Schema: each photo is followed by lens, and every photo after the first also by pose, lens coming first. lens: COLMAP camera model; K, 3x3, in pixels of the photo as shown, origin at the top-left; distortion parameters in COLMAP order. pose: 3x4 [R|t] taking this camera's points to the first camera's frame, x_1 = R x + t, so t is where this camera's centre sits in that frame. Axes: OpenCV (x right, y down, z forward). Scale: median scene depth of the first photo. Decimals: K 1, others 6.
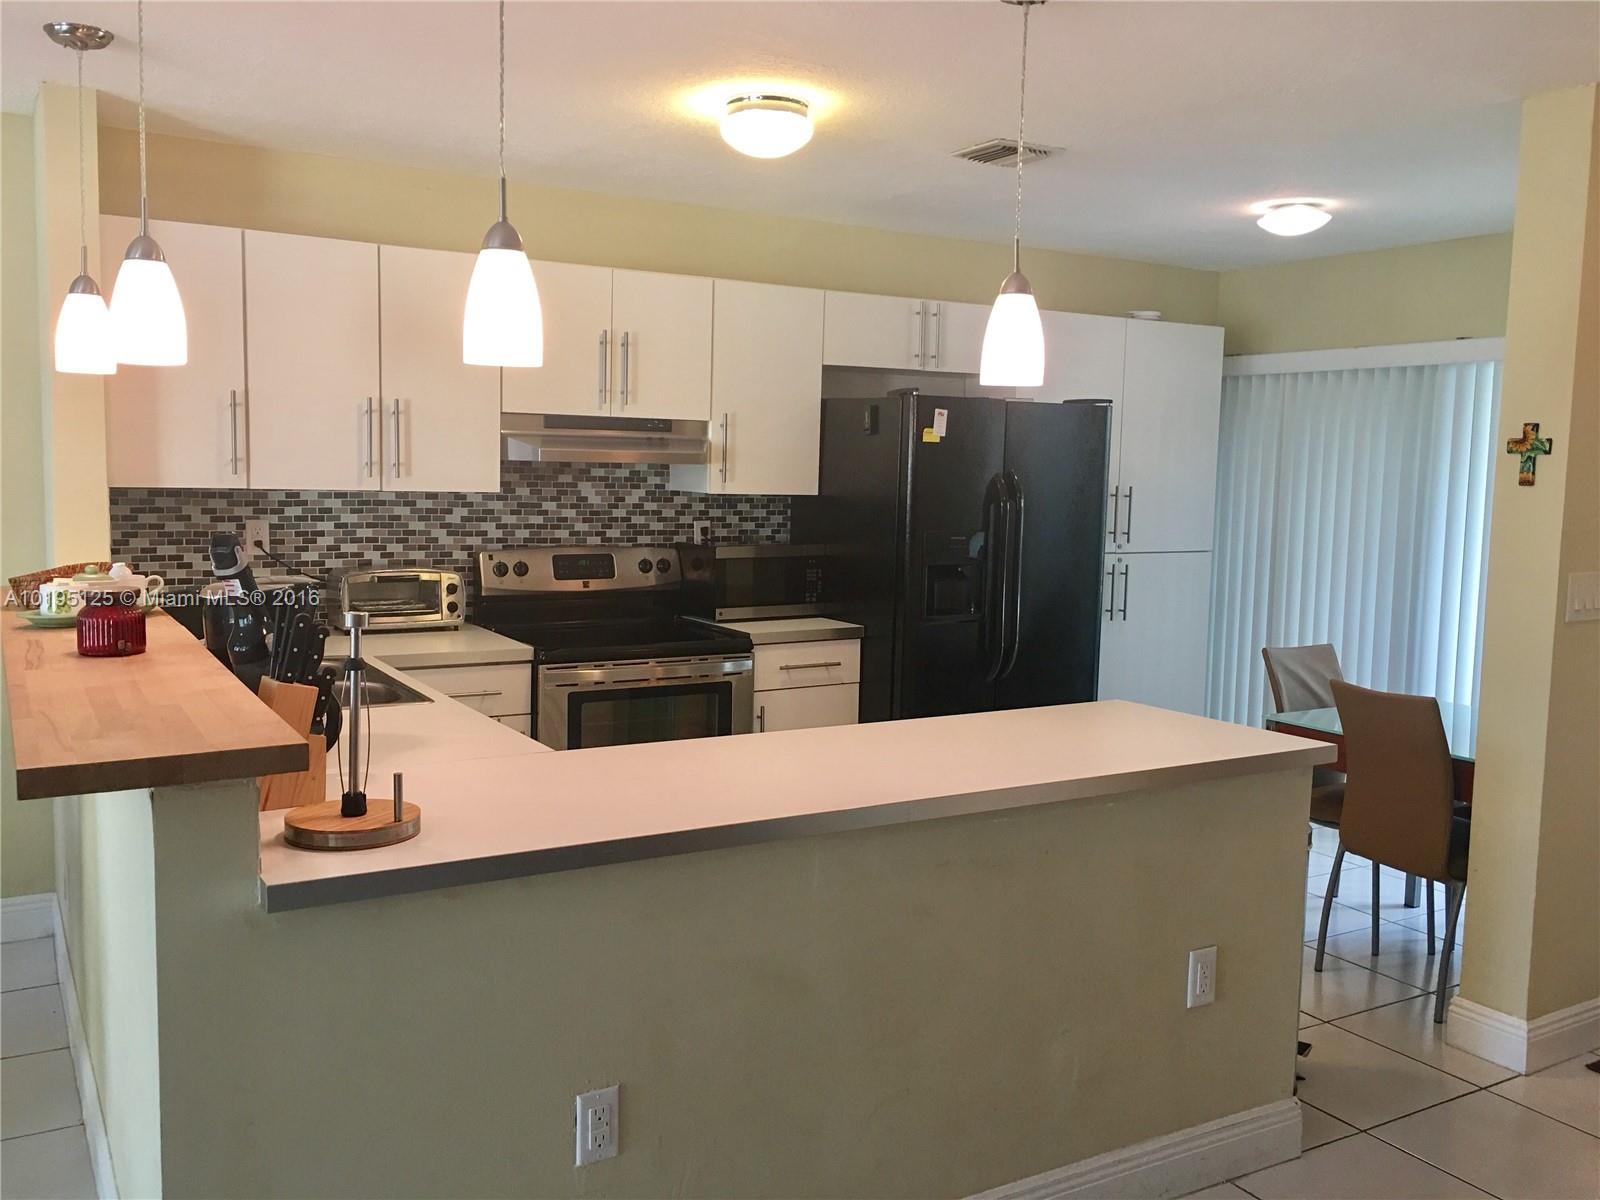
lens RADIAL K [[1347.3, 0, 800.4], [0, 1347.3, 601.4], [0, 0, 1]] dist [0.063012, -0.074552]
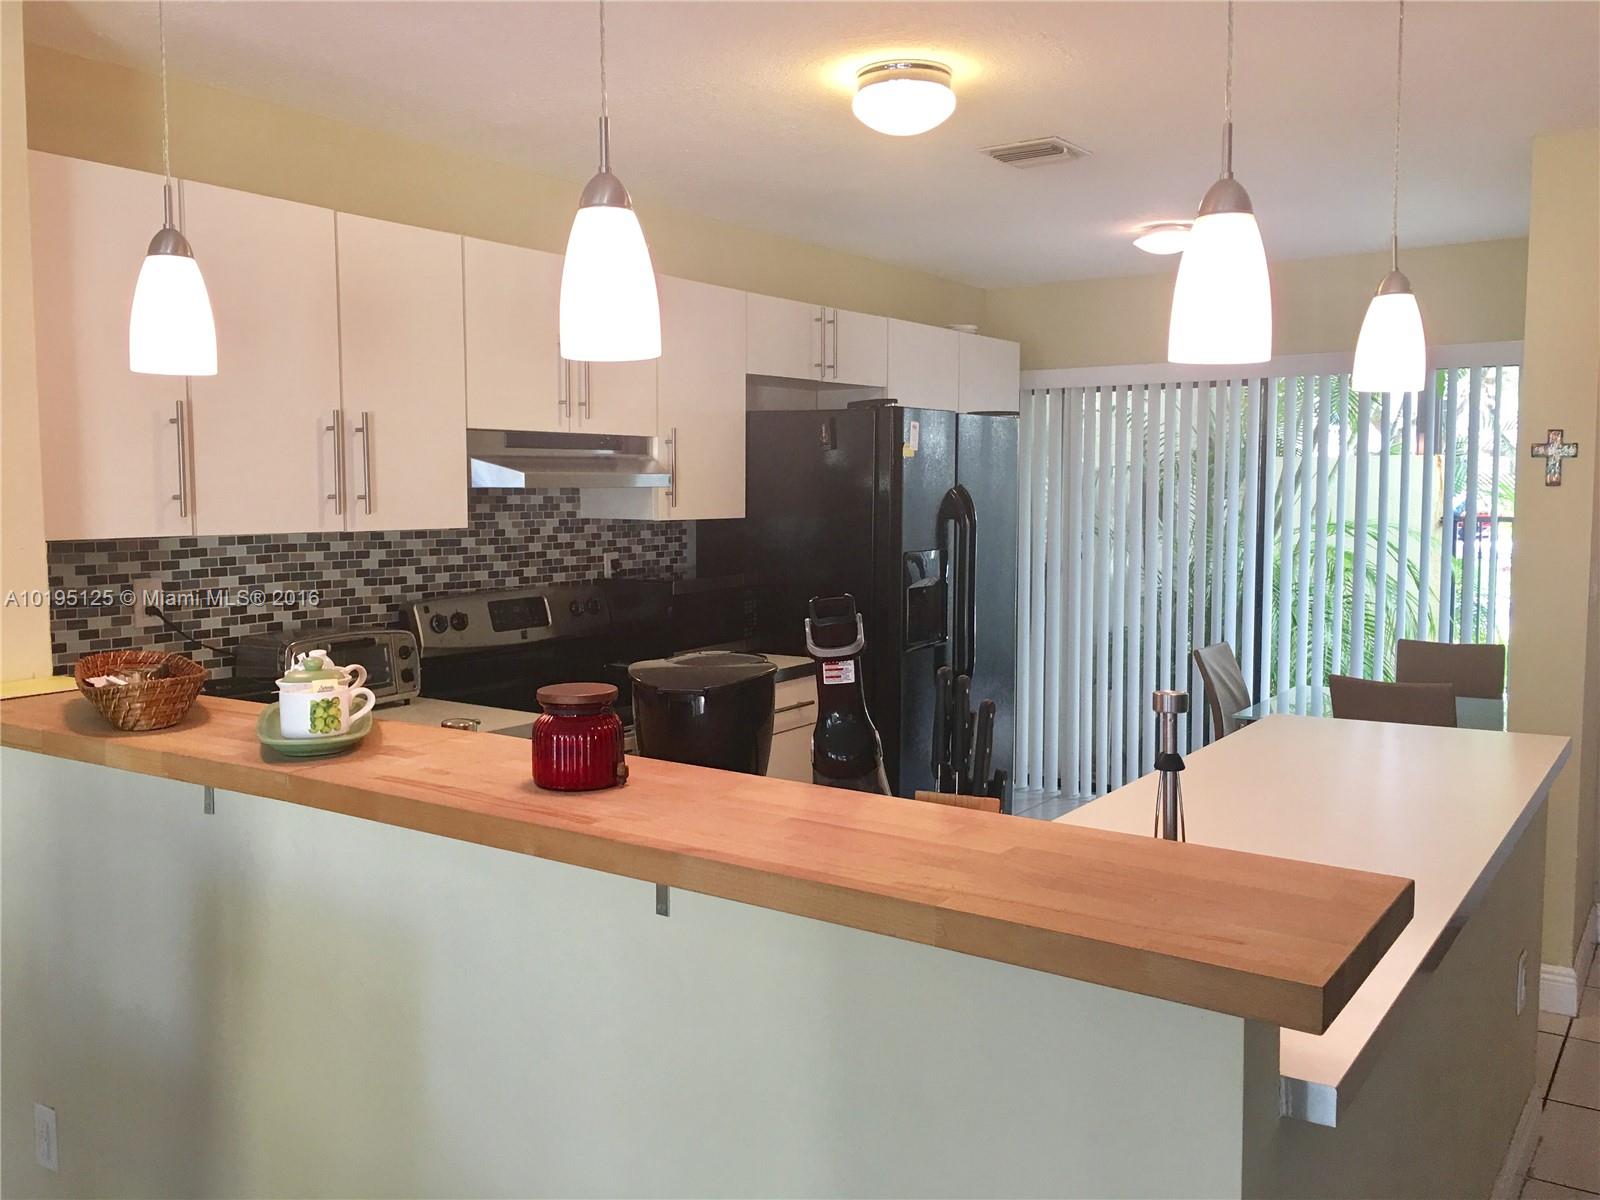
lens RADIAL K [[1347.3, 0, 798.1], [0, 1347.3, 599.9], [0, 0, 1]] dist [0.063012, -0.074552]
pose [[0.911671, -0.059971, 0.406522, -0.355167], [0.065219, 0.997871, 0.000947, -0.024702], [-0.405713, 0.025649, 0.913641, 0.177568]]
